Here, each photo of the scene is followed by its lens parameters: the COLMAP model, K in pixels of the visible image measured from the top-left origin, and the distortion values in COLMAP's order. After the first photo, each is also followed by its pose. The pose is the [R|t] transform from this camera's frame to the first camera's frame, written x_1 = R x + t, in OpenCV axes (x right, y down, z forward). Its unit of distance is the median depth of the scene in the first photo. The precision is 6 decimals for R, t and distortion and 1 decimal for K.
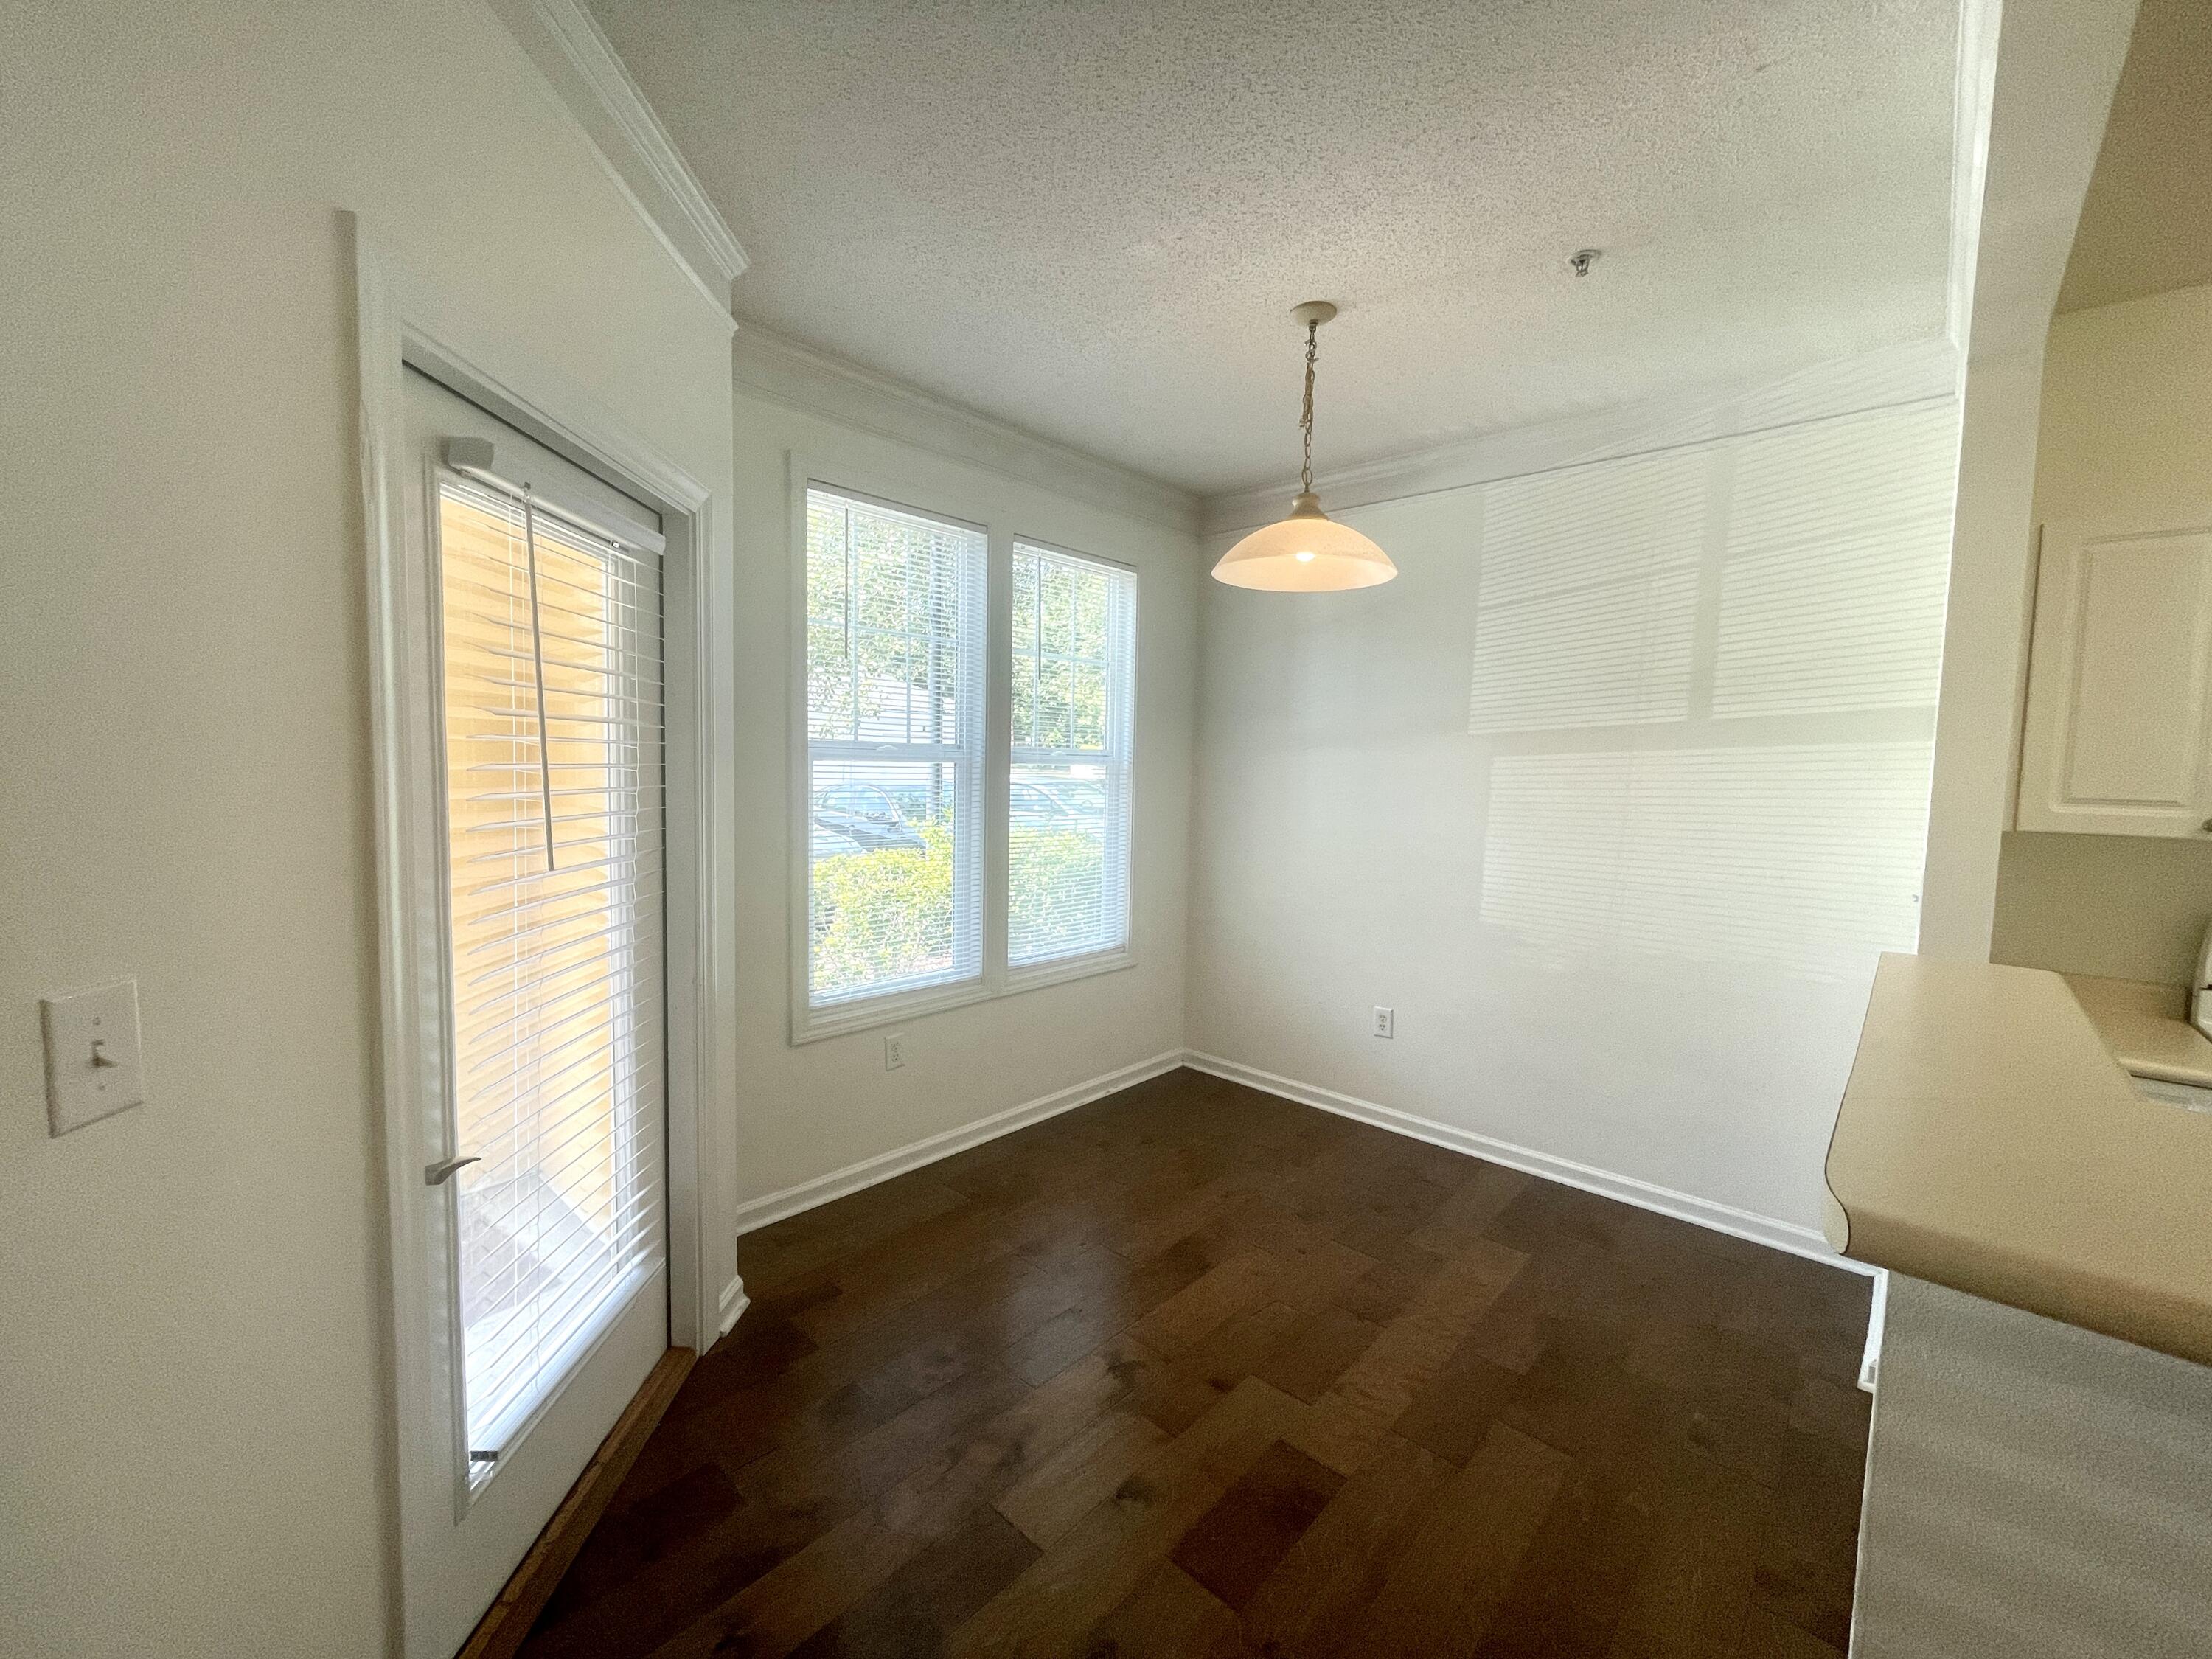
lens RADIAL K [[897.3, 0, 1106.0], [0, 897.3, 826.0], [0, 0, 1]] dist [-0.002938, -0.000696]
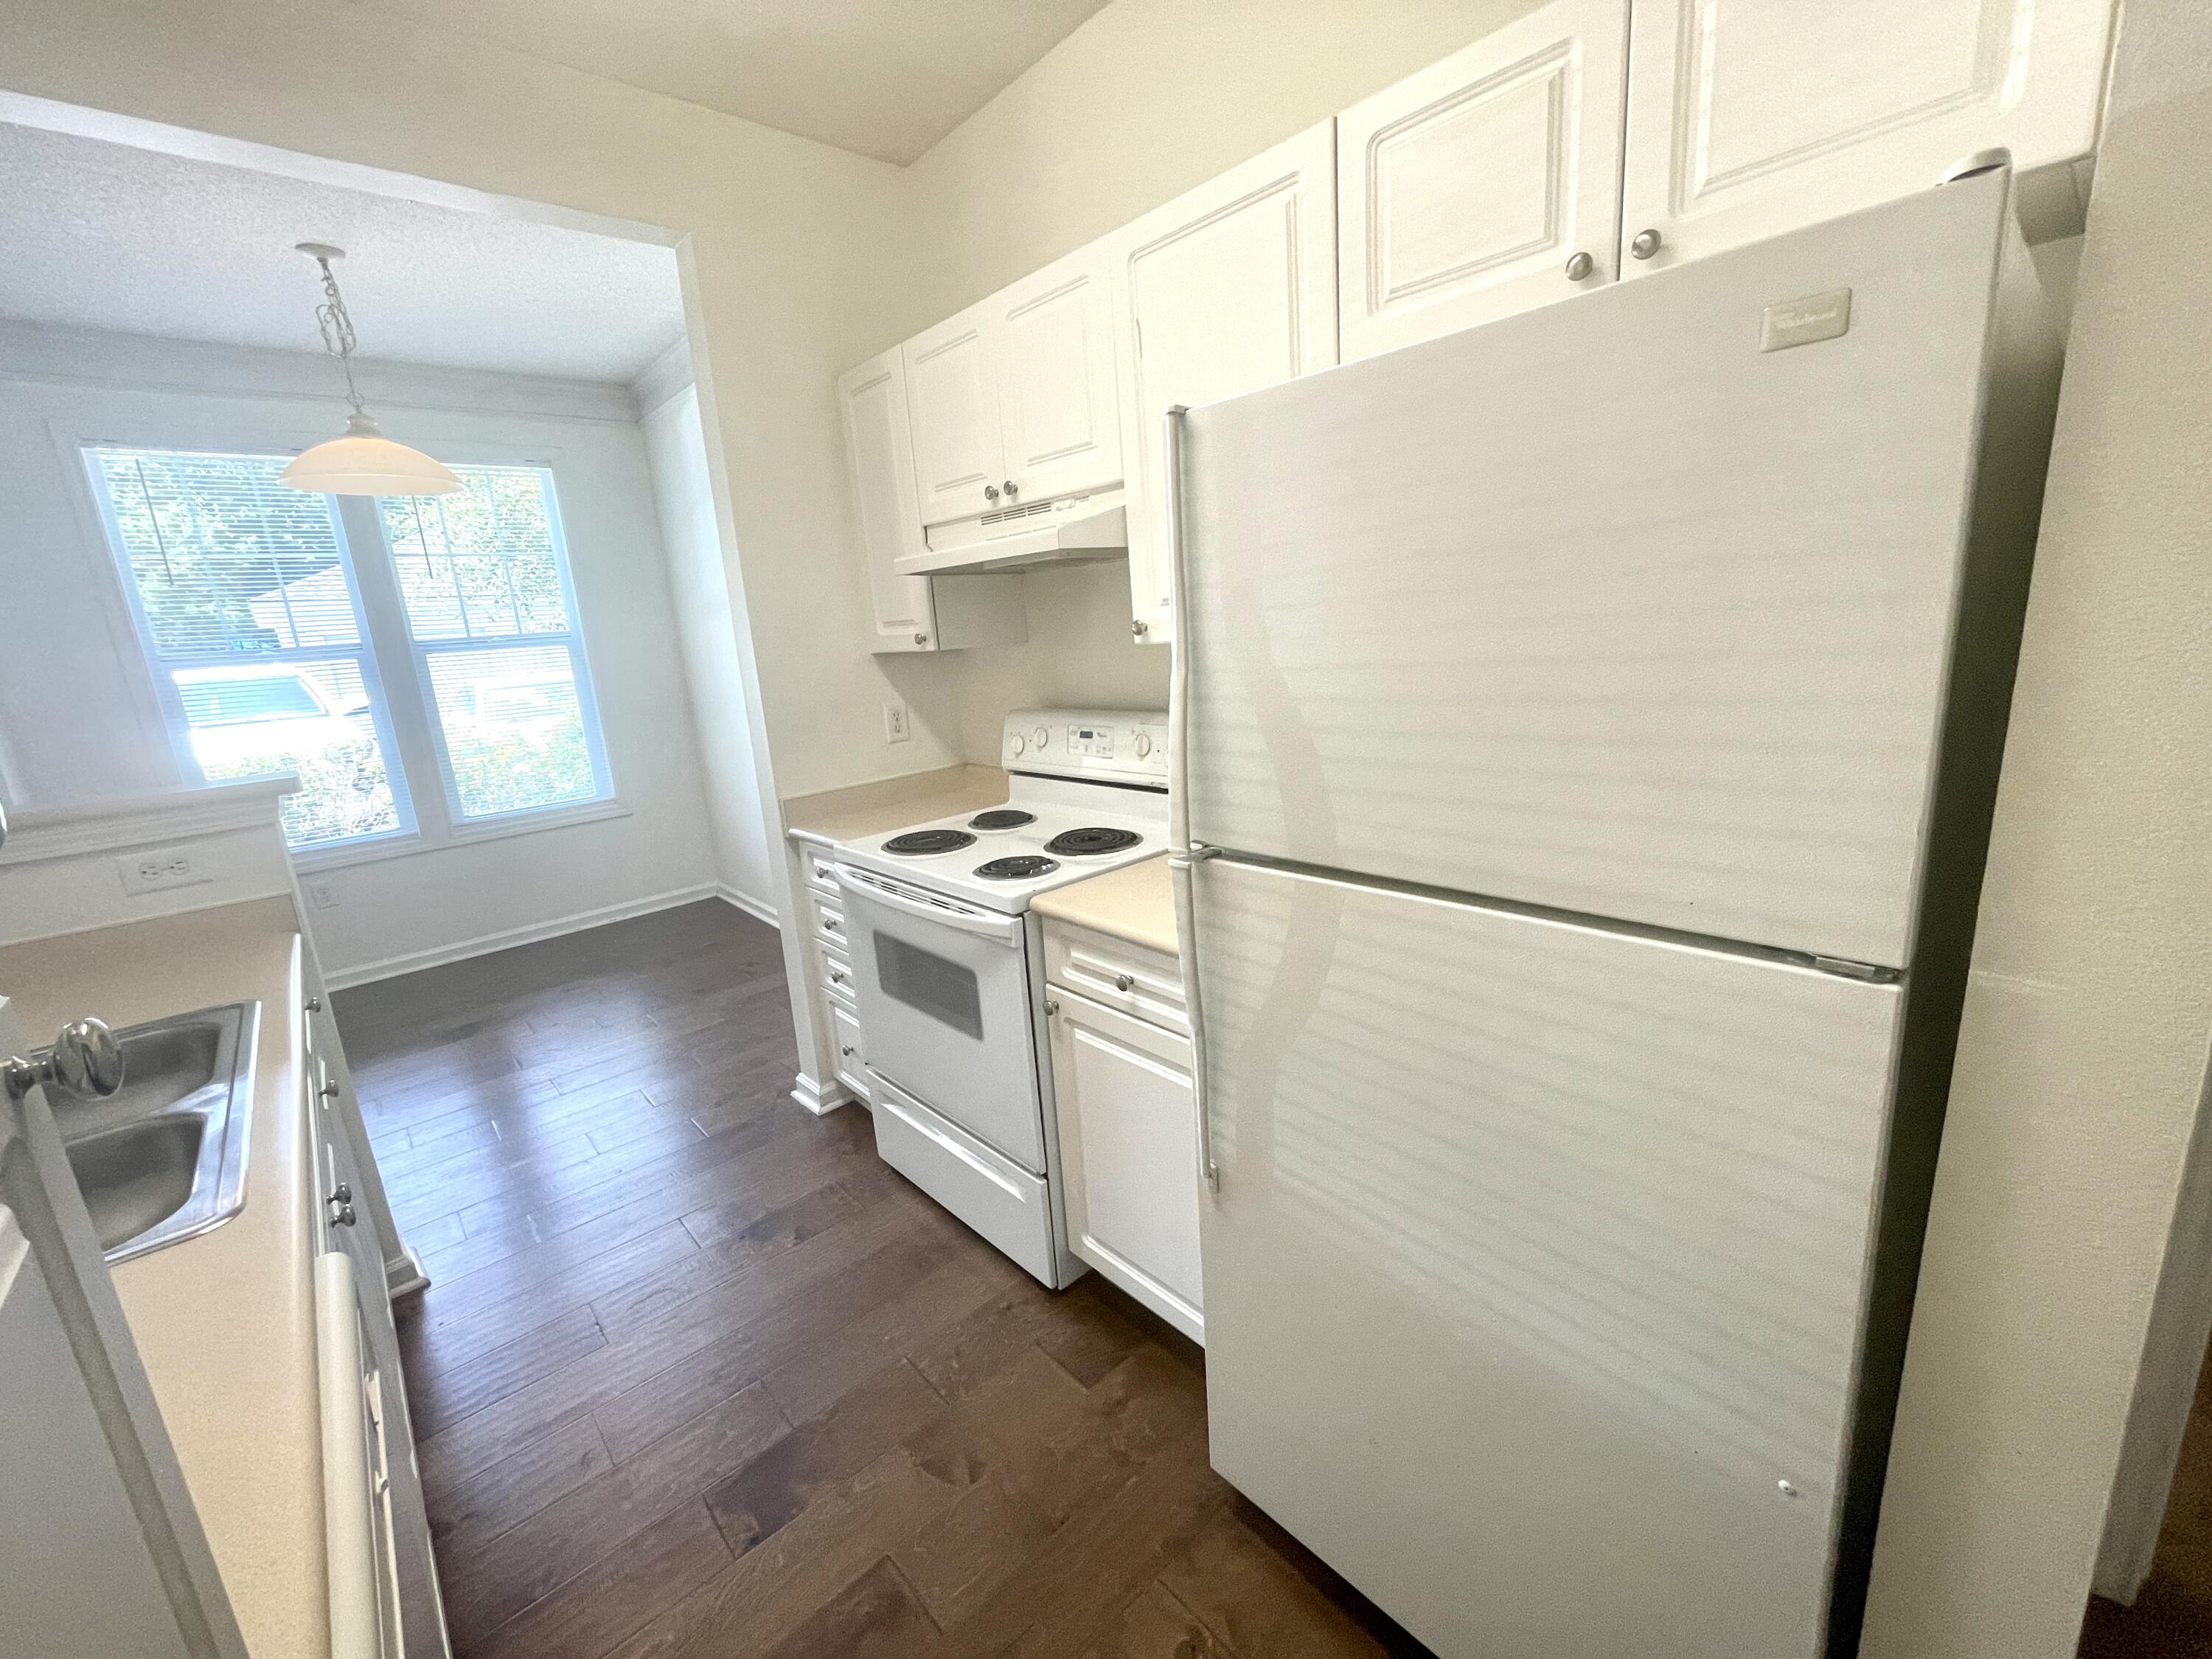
lens RADIAL K [[897.3, 0, 1106.0], [0, 897.3, 826.0], [0, 0, 1]] dist [-0.002938, -0.000696]
pose [[0.991407, -0.065329, -0.113331, 0.924492], [0.082703, 0.984274, 0.156092, 0.045145], [0.101351, -0.164123, 0.981219, -0.109551]]
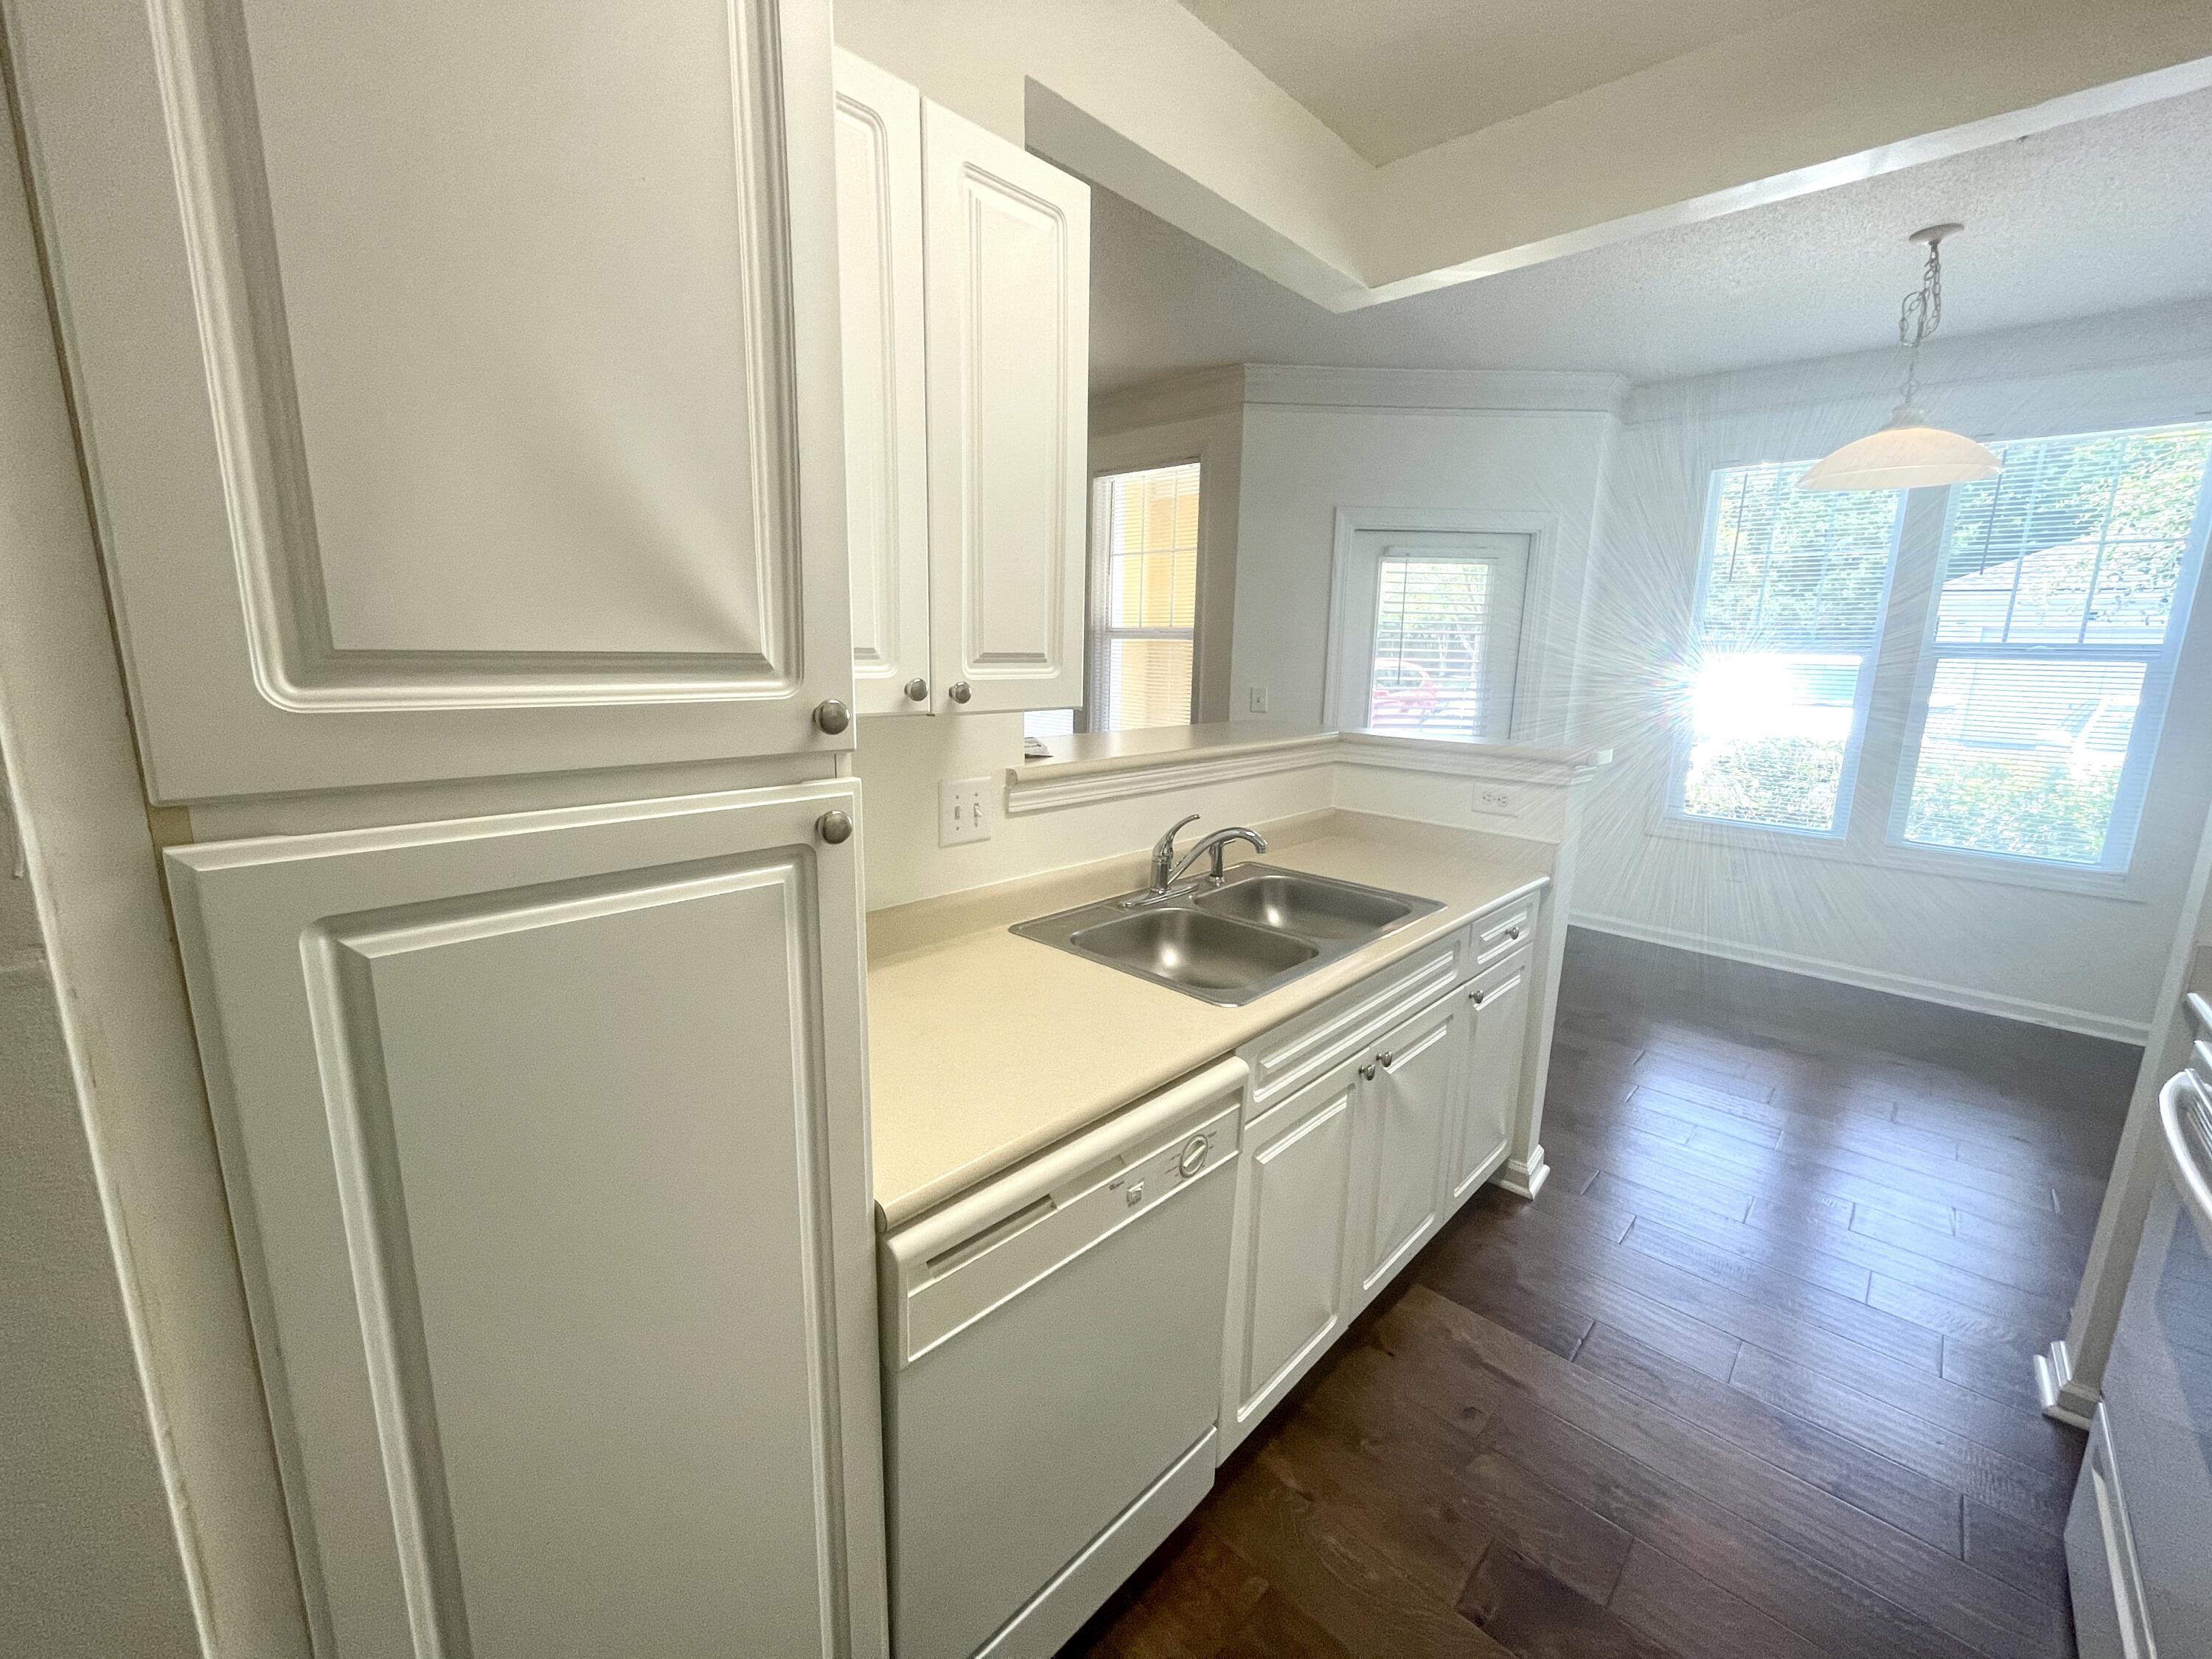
lens RADIAL K [[897.3, 0, 1106.0], [0, 897.3, 826.0], [0, 0, 1]] dist [-0.002938, -0.000696]
pose [[-0.022738, 0.171454, -0.984930, 1.021961], [-0.089594, 0.980871, 0.172816, 0.032011], [0.995719, 0.092173, -0.006942, 0.038785]]
